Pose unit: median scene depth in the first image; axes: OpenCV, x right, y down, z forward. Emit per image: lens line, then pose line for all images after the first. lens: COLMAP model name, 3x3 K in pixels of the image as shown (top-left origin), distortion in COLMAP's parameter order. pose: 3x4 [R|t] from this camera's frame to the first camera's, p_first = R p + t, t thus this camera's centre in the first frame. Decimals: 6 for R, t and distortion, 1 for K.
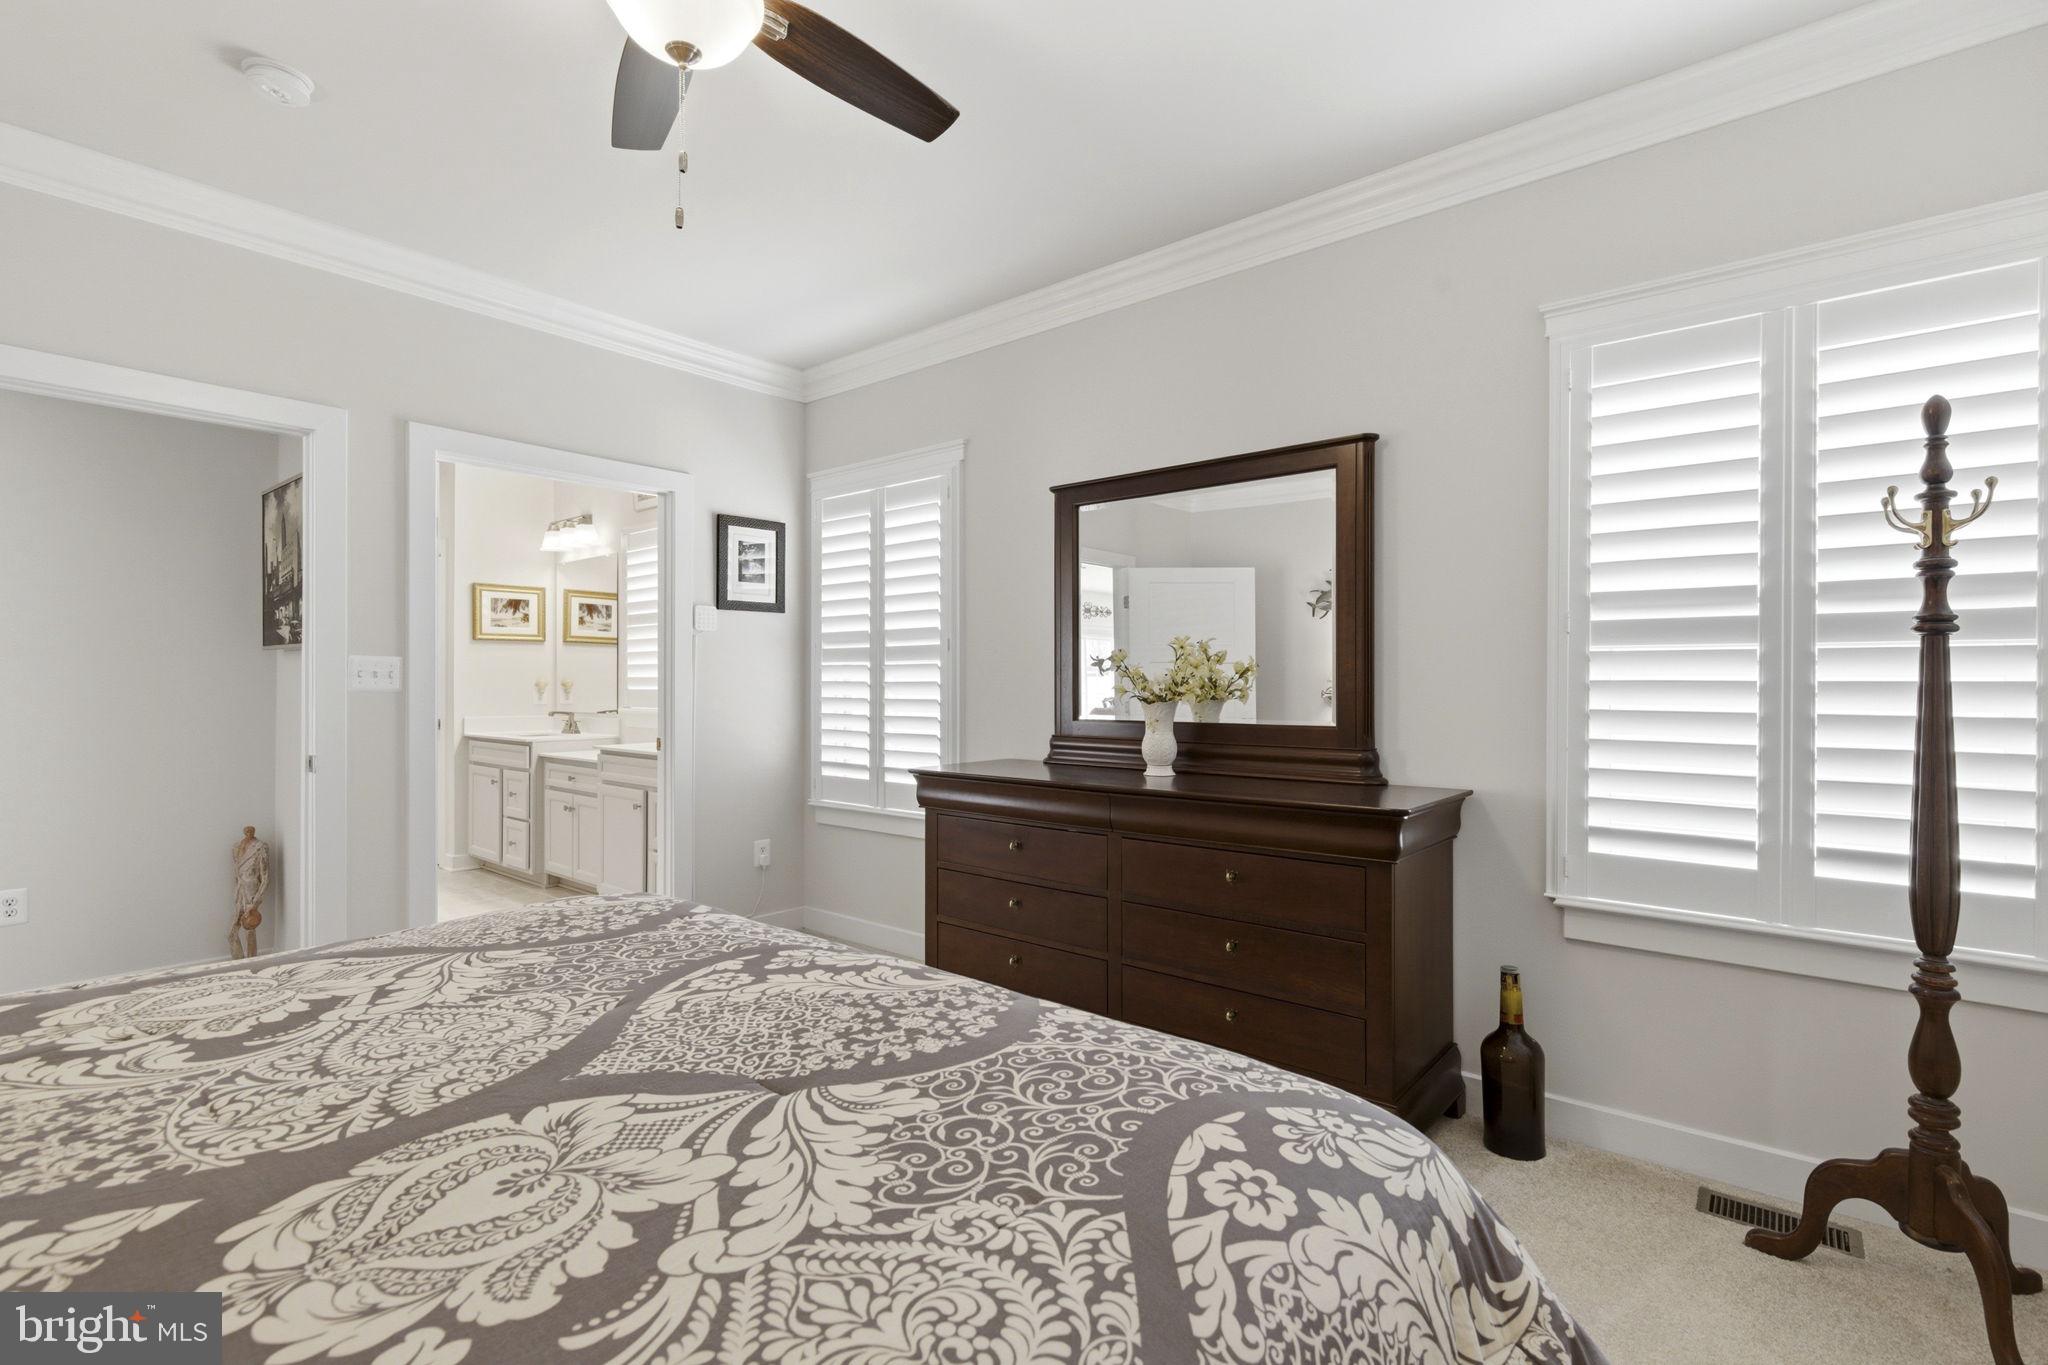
lens RADIAL K [[938.8, 0, 1041.5], [0, 938.8, 678.9], [0, 0, 1]] dist [0.002324, 0.000414]
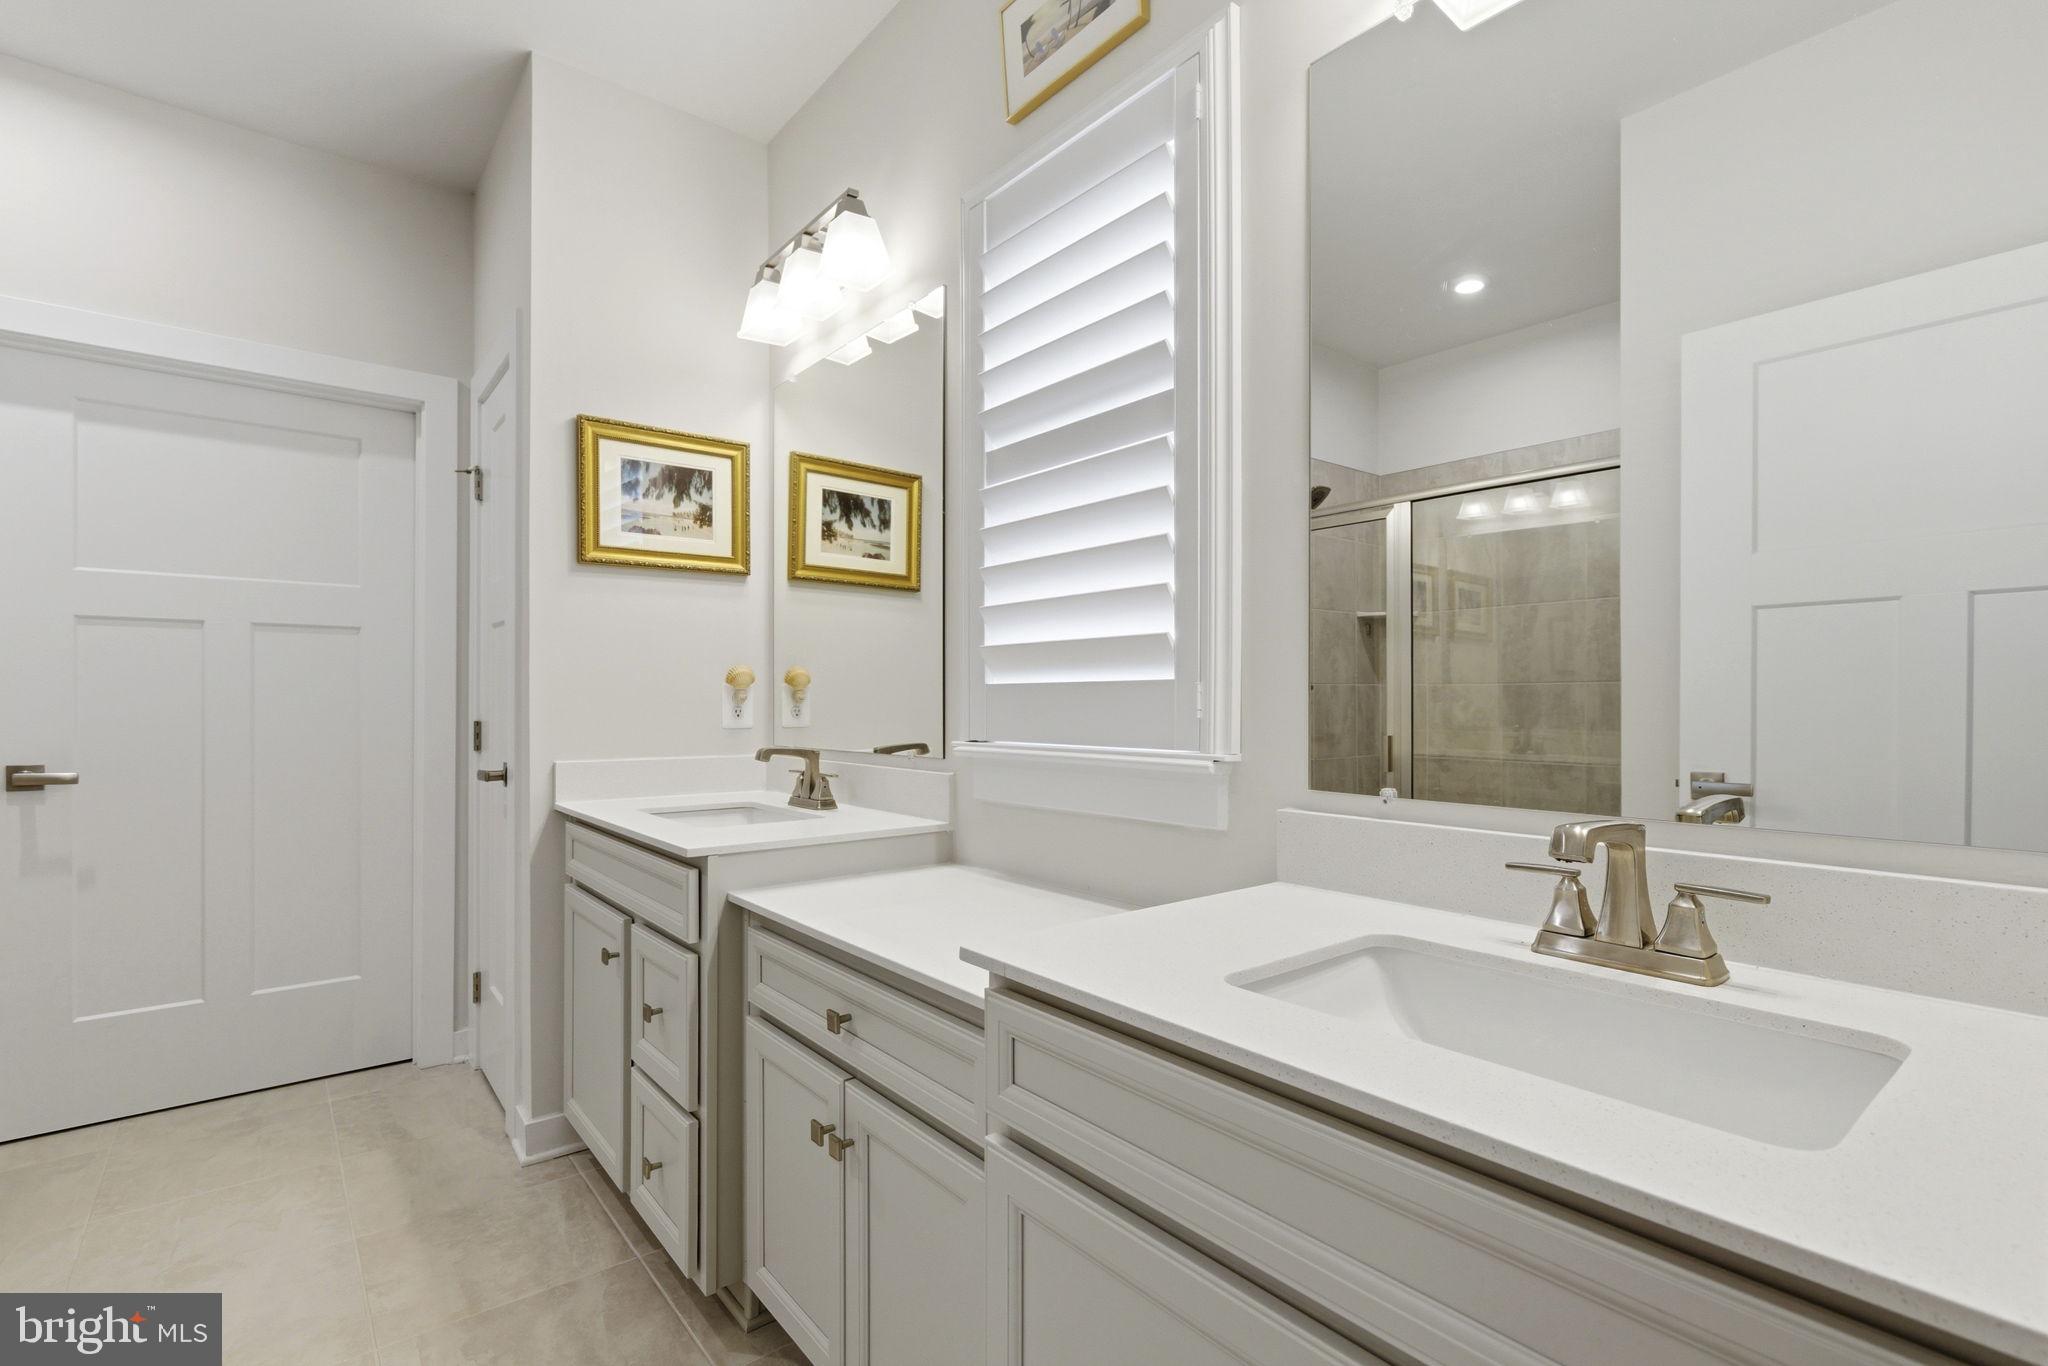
lens RADIAL K [[938.8, 0, 1029.2], [0, 938.8, 684.5], [0, 0, 1]] dist [0.002324, 0.000414]
pose [[0.979851, -0.005613, -0.199649, -0.333271], [0.003166, 0.999916, -0.012574, 0.013906], [0.199702, 0.011689, 0.979787, 0.635651]]
